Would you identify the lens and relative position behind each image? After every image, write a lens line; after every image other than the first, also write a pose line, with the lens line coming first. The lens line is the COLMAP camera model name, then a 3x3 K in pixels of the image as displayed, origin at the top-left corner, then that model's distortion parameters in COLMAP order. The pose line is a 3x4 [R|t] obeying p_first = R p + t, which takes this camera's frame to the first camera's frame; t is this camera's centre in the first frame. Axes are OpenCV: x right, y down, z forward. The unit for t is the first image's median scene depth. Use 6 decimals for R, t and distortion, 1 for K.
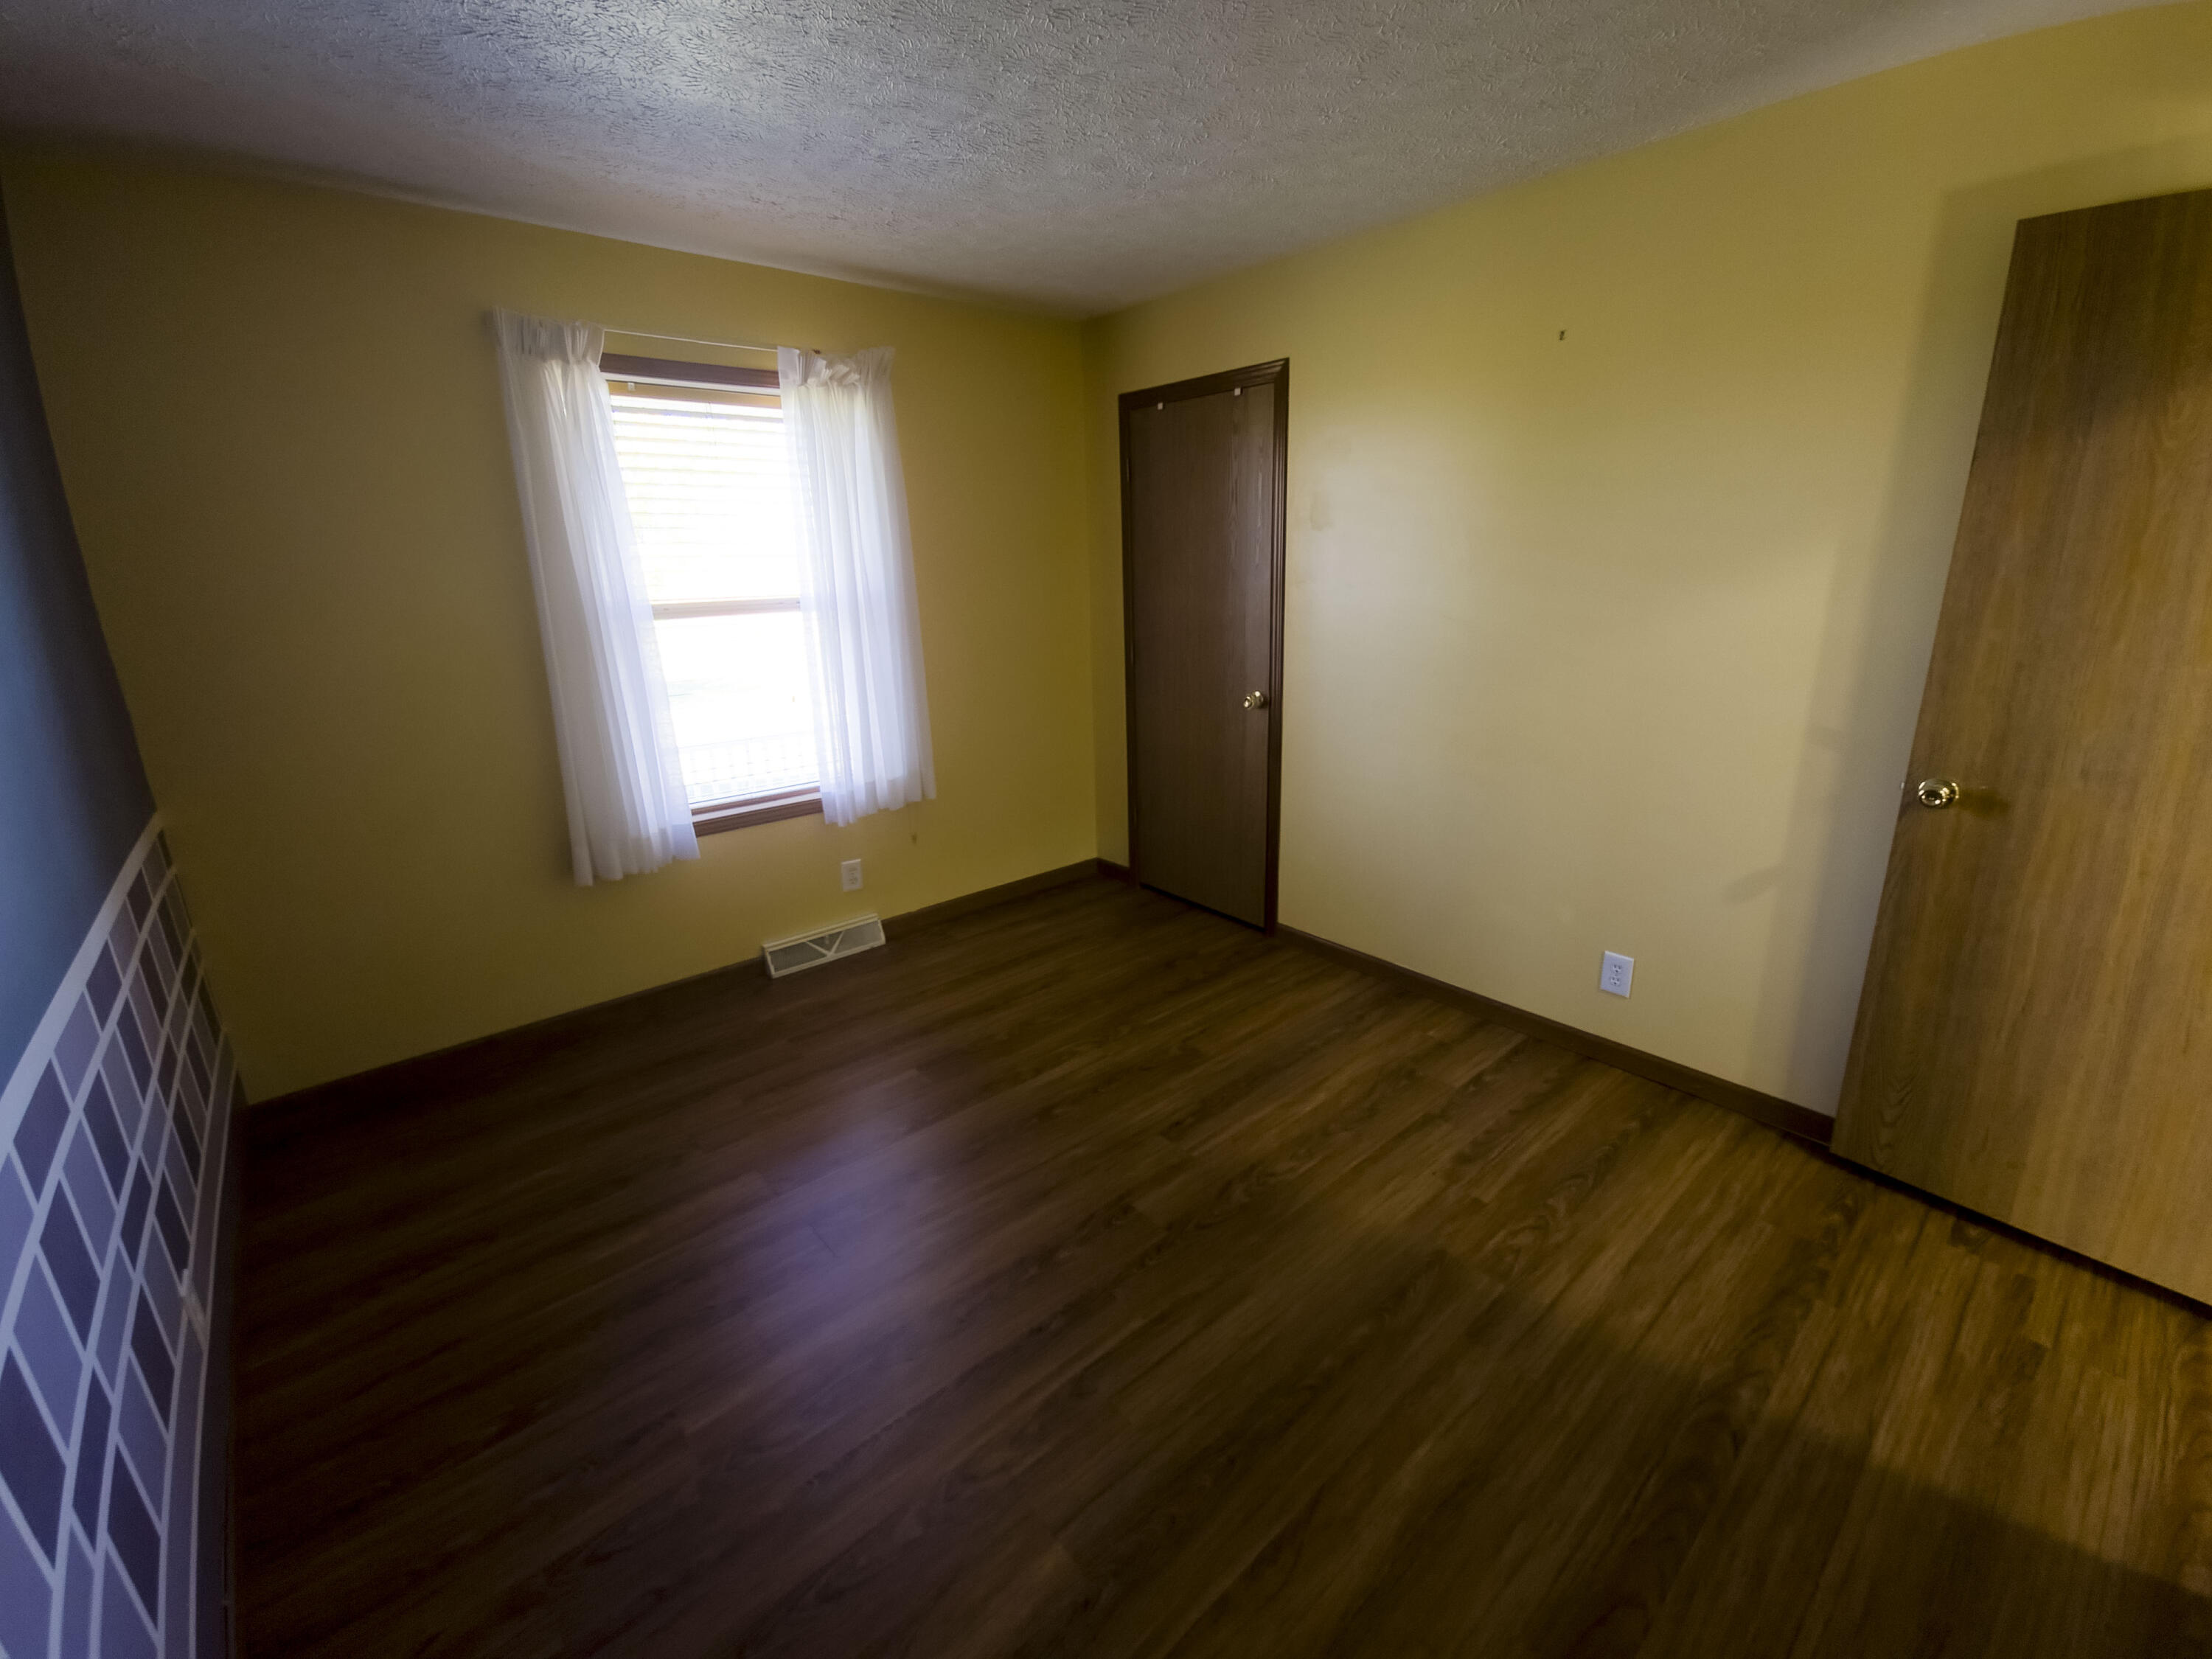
lens RADIAL K [[934.3, 0, 1119.1], [0, 934.3, 801.5], [0, 0, 1]] dist [0.003186, 0.000053]
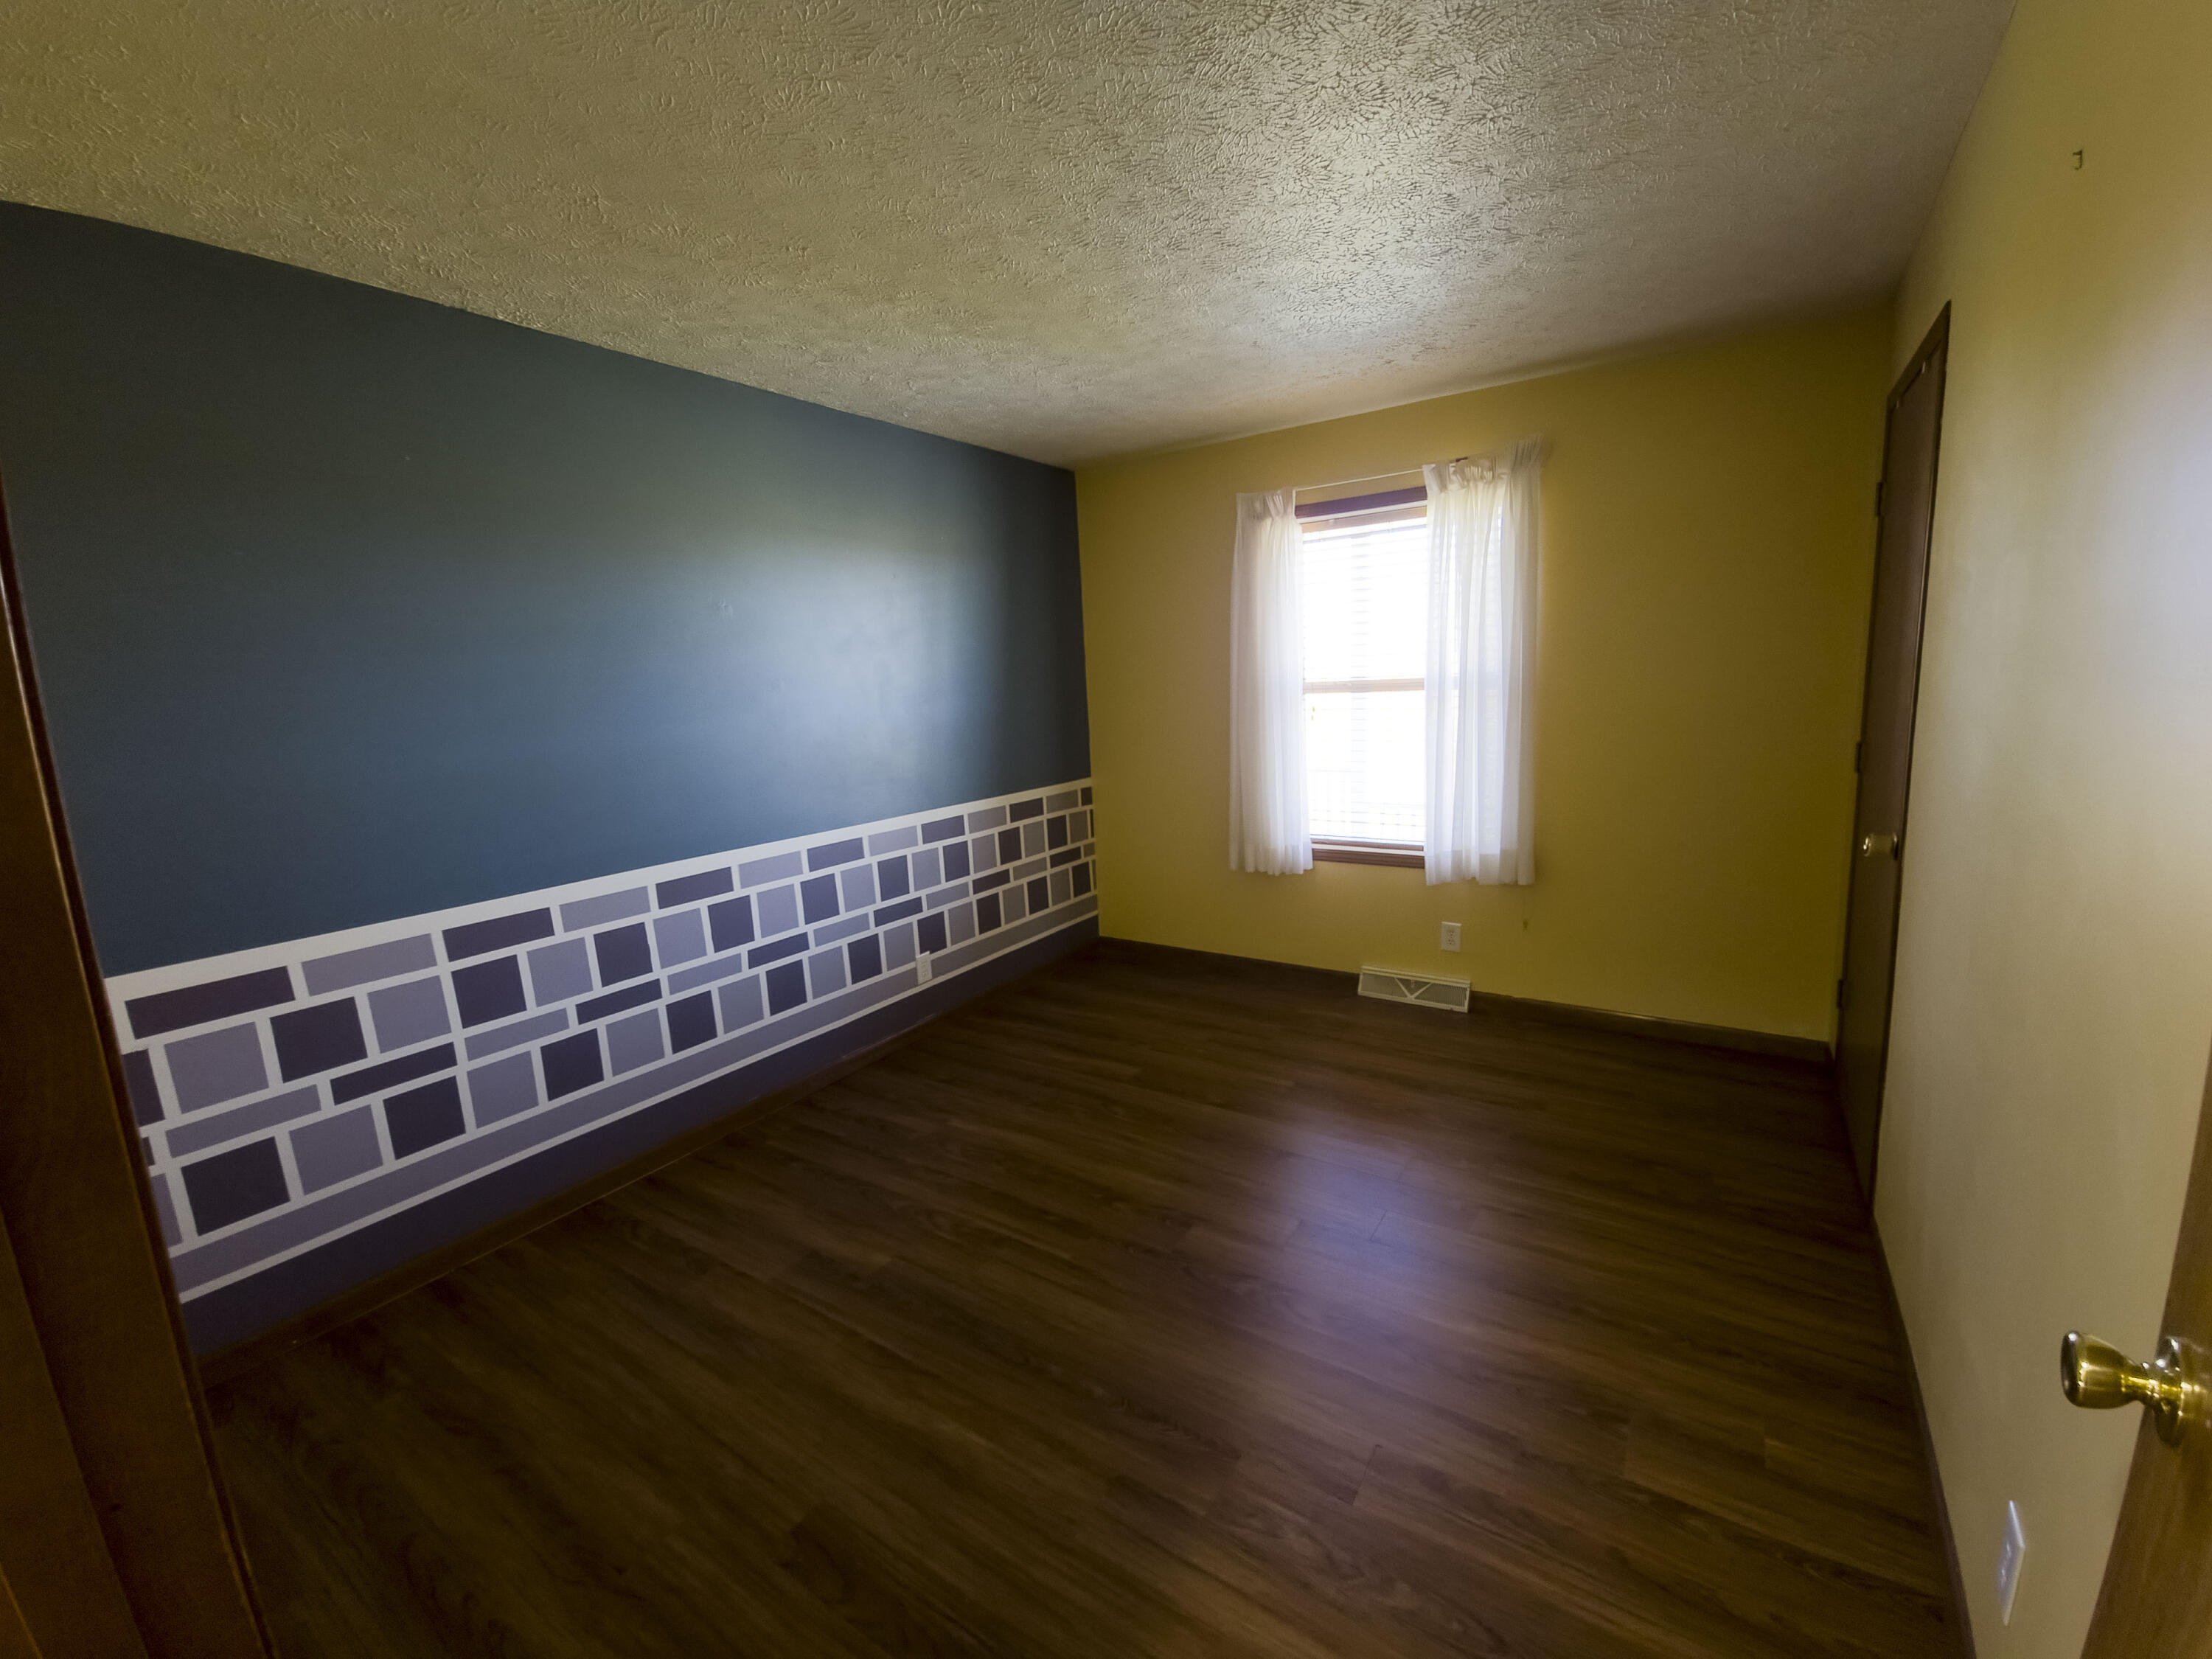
lens RADIAL K [[910.2, 0, 1112.5], [0, 910.2, 823.5], [0, 0, 1]] dist [0.001642, 0.000239]
pose [[0.251875, 0.167220, -0.953203, 0.714645], [-0.208262, 0.971247, 0.115354, -0.104530], [0.945085, 0.169461, 0.279458, 0.399862]]
